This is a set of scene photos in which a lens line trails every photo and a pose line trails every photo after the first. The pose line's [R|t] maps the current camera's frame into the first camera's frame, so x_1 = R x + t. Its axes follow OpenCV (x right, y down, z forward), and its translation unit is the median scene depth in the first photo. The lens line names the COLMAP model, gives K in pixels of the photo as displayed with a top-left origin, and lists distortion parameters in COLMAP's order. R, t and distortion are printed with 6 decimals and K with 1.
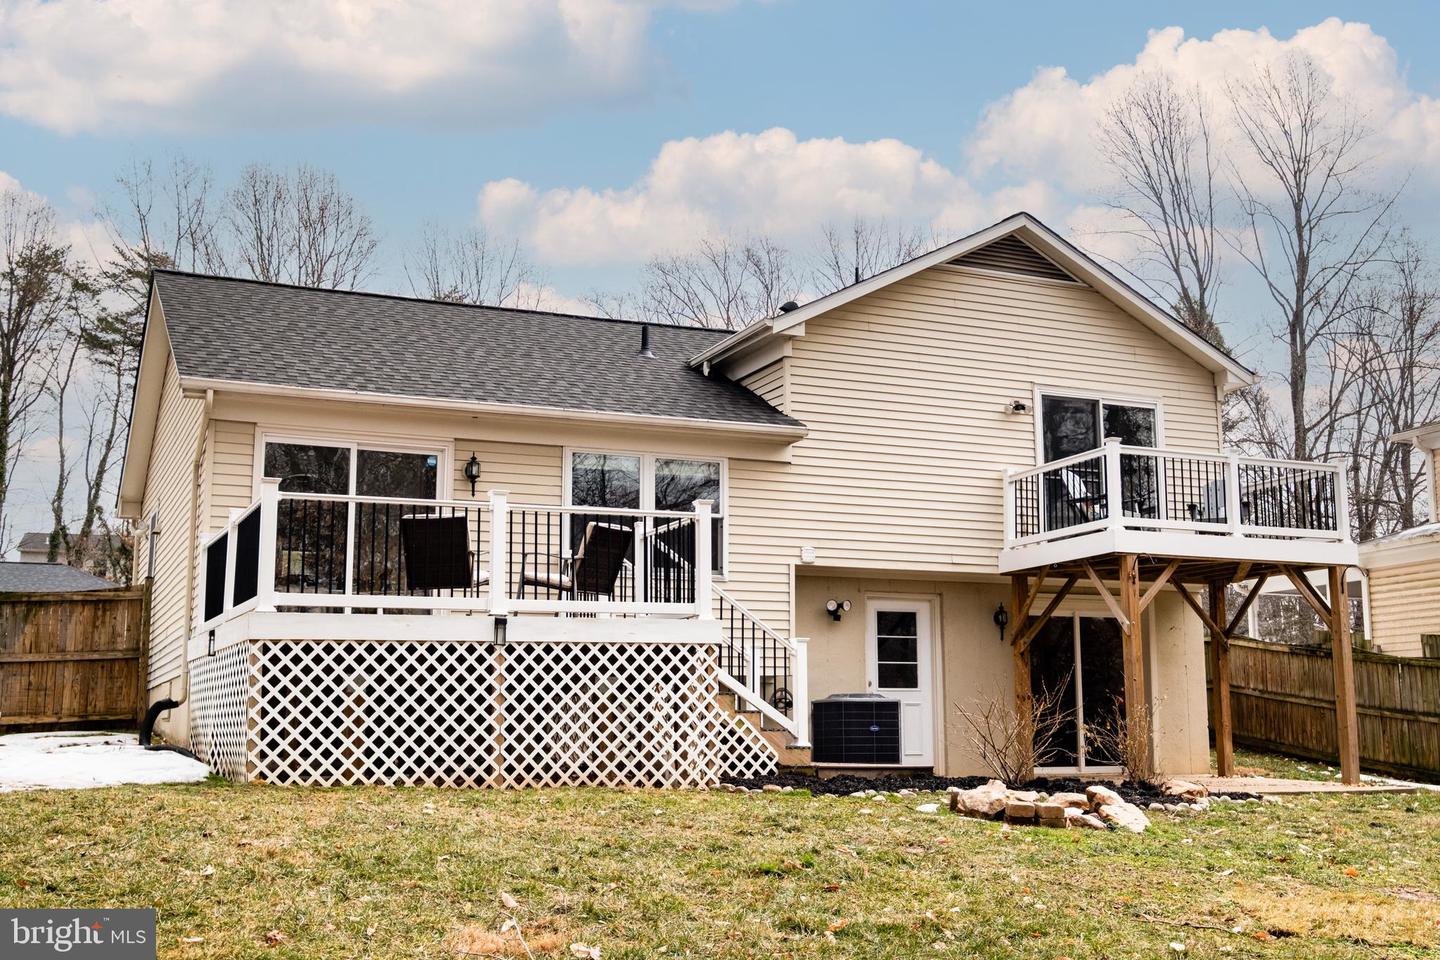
lens RADIAL K [[1570.8, 0, 722.7], [0, 1570.8, 479.4], [0, 0, 1]] dist [-0.009384, 0.000000]
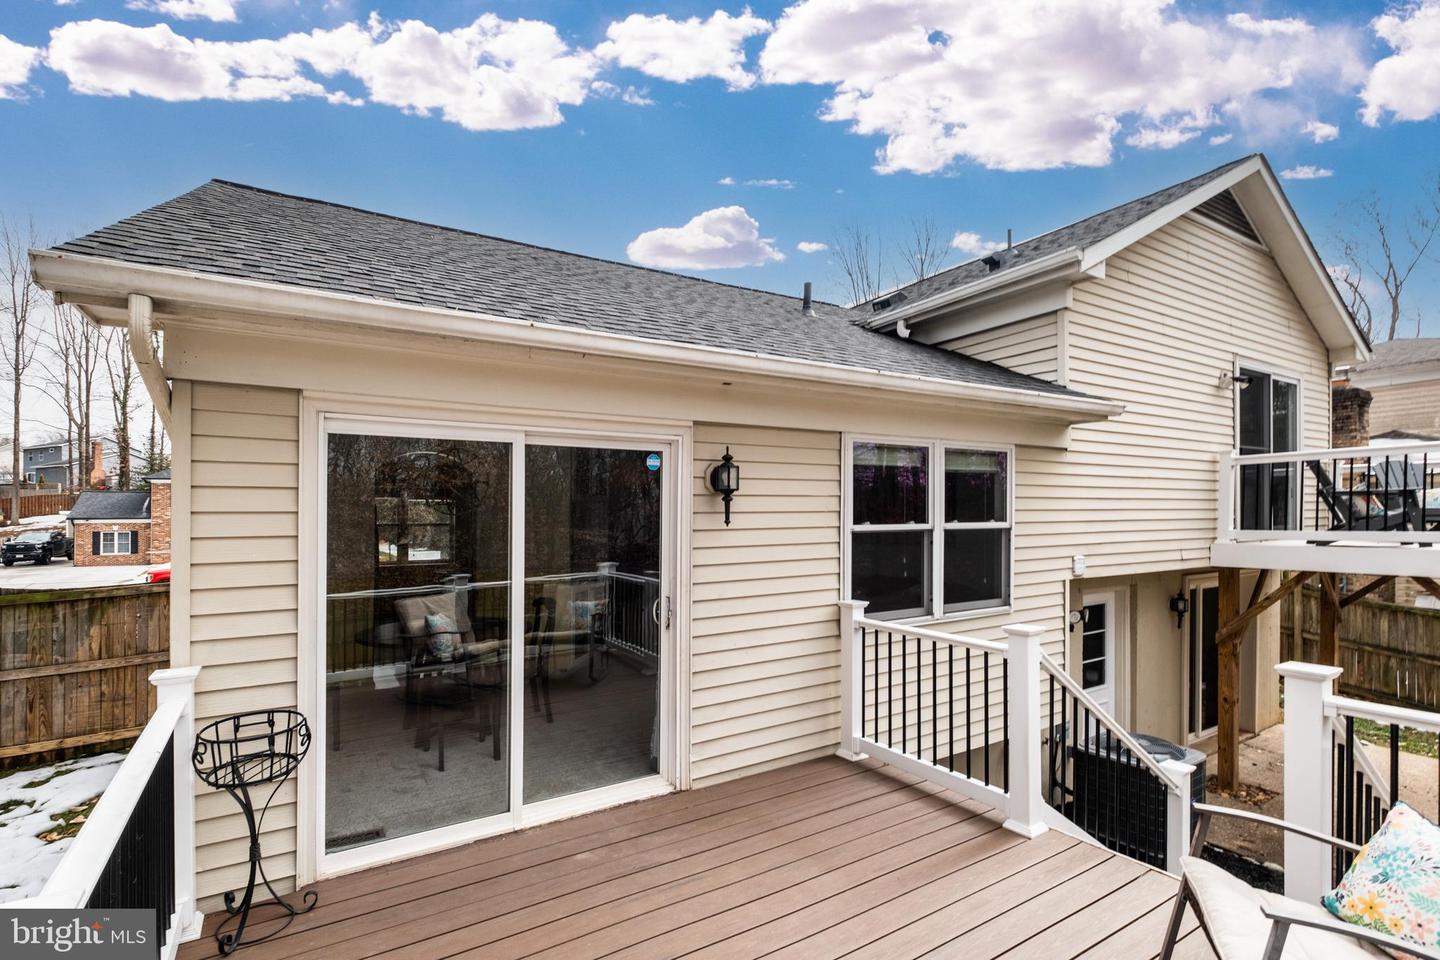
lens RADIAL K [[657.3, 0, 666.1], [0, 657.3, 516.8], [0, 0, 1]] dist [-0.000679, -0.003297]
pose [[0.996160, -0.002738, 0.087513, -0.168040], [-0.011224, 0.987270, 0.158660, -0.024743], [-0.086834, -0.159033, 0.983447, 0.638726]]
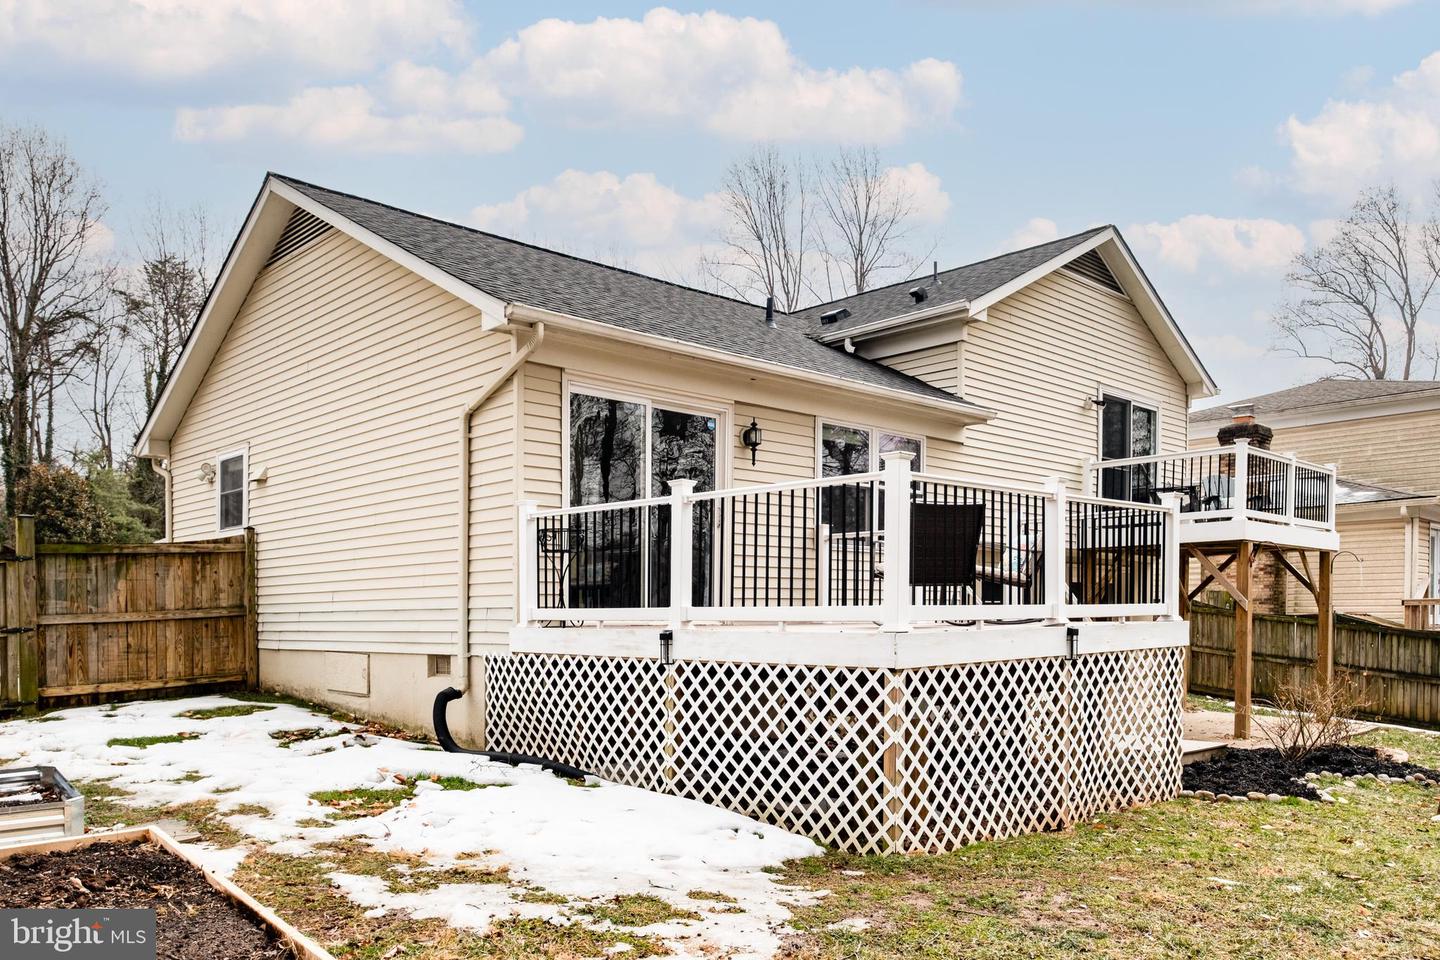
lens RADIAL K [[1081.0, 0, 716.5], [0, 1081.0, 641.1], [0, 0, 1]] dist [-0.011581, 0.011790]
pose [[0.945766, -0.005229, 0.324806, -0.324622], [-0.054710, 0.983024, 0.175130, 0.001671], [-0.320208, -0.183402, 0.929425, 0.322522]]
